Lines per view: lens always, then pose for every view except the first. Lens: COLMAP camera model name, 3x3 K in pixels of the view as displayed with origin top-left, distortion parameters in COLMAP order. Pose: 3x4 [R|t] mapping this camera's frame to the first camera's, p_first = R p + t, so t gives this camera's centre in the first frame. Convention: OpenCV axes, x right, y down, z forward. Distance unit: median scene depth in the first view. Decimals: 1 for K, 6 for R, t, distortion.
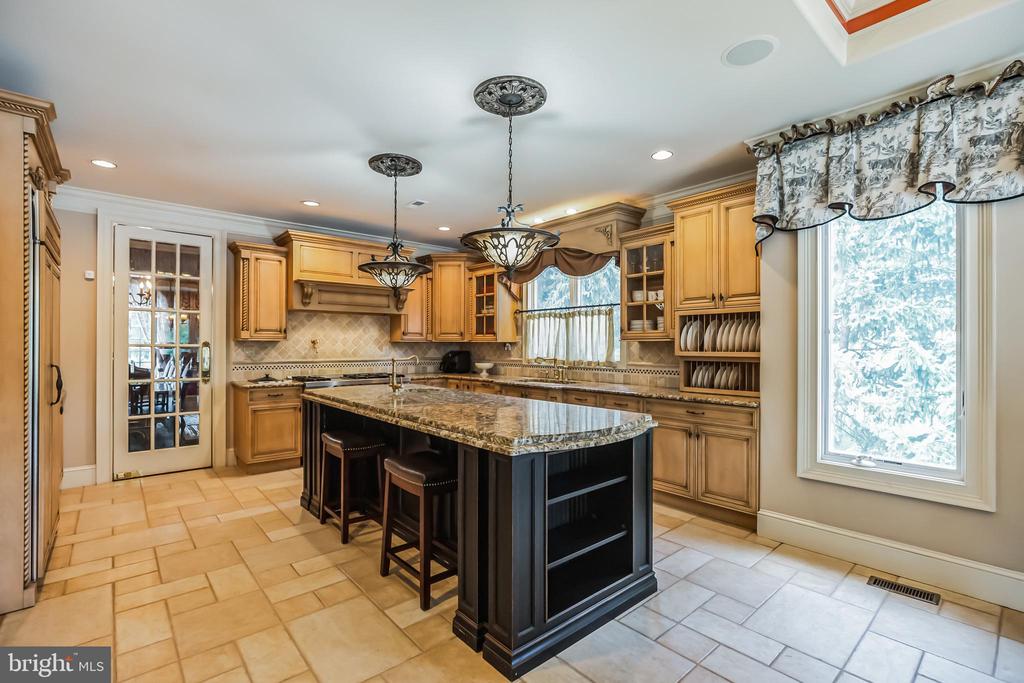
lens RADIAL K [[464.4, 0, 512.0], [0, 464.4, 341.5], [0, 0, 1]] dist [-0.000485, -0.000006]
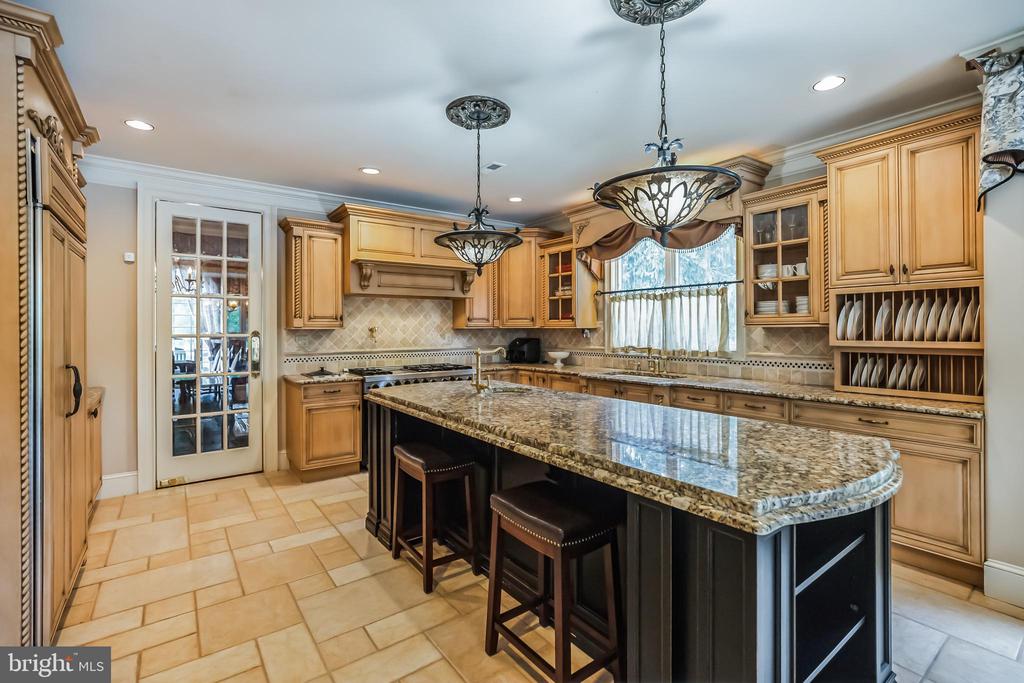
lens RADIAL K [[463.9, 0, 518.5], [0, 463.9, 324.0], [0, 0, 1]] dist [-0.000612, 0.000364]
pose [[0.997640, -0.008247, -0.068159, -0.104475], [0.008110, 0.999964, -0.002290, -0.007584], [0.068175, 0.001731, 0.997672, 0.161196]]
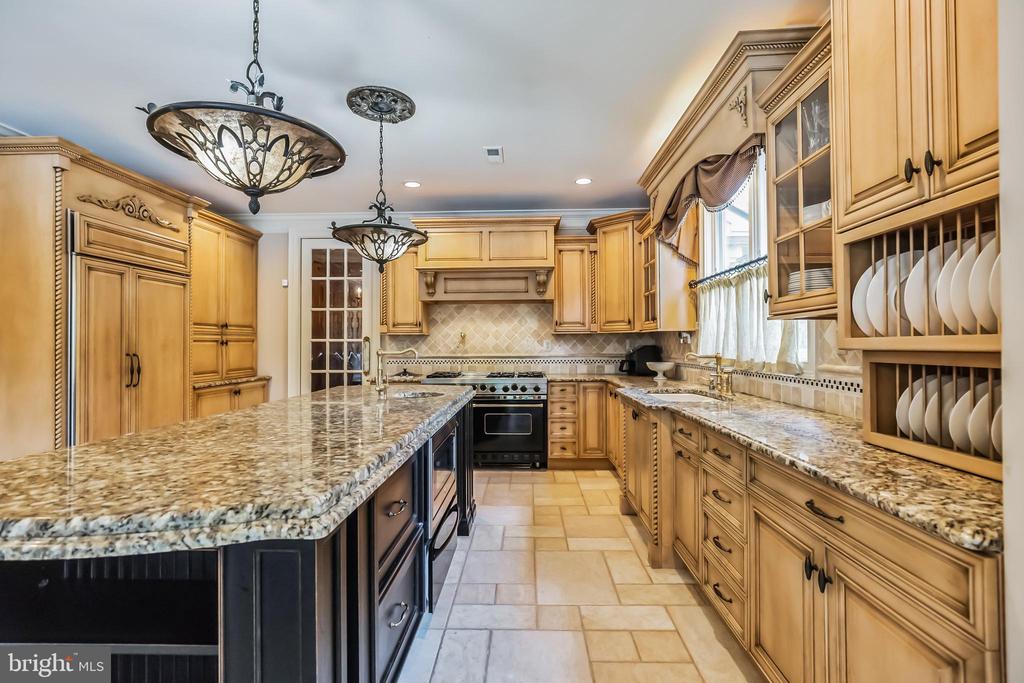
lens RADIAL K [[479.2, 0, 517.2], [0, 479.2, 331.6], [0, 0, 1]] dist [-0.003495, -0.000241]
pose [[0.734608, -0.023683, -0.678078, 0.373087], [0.011962, 0.999687, -0.021956, 0.018981], [0.678386, 0.008018, 0.734662, 0.461954]]
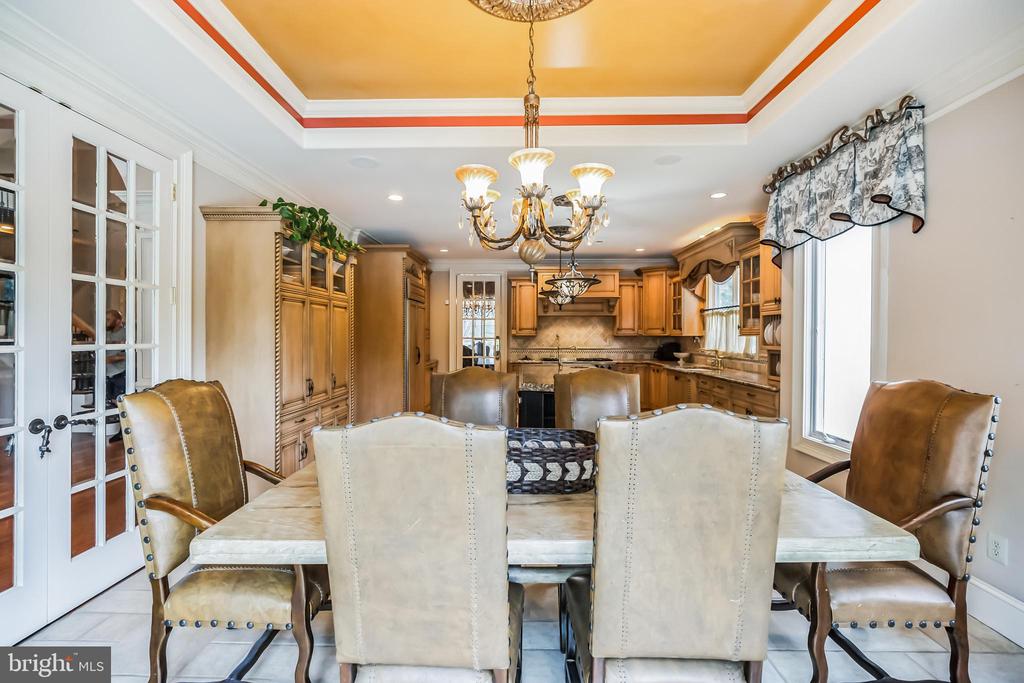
lens RADIAL K [[468.0, 0, 512.9], [0, 468.0, 335.6], [0, 0, 1]] dist [-0.000509, -0.000040]
pose [[0.741960, 0.000378, -0.670444, 0.604309], [0.005939, 0.999957, 0.007137, -0.014517], [0.670418, -0.009277, 0.741926, -0.283523]]
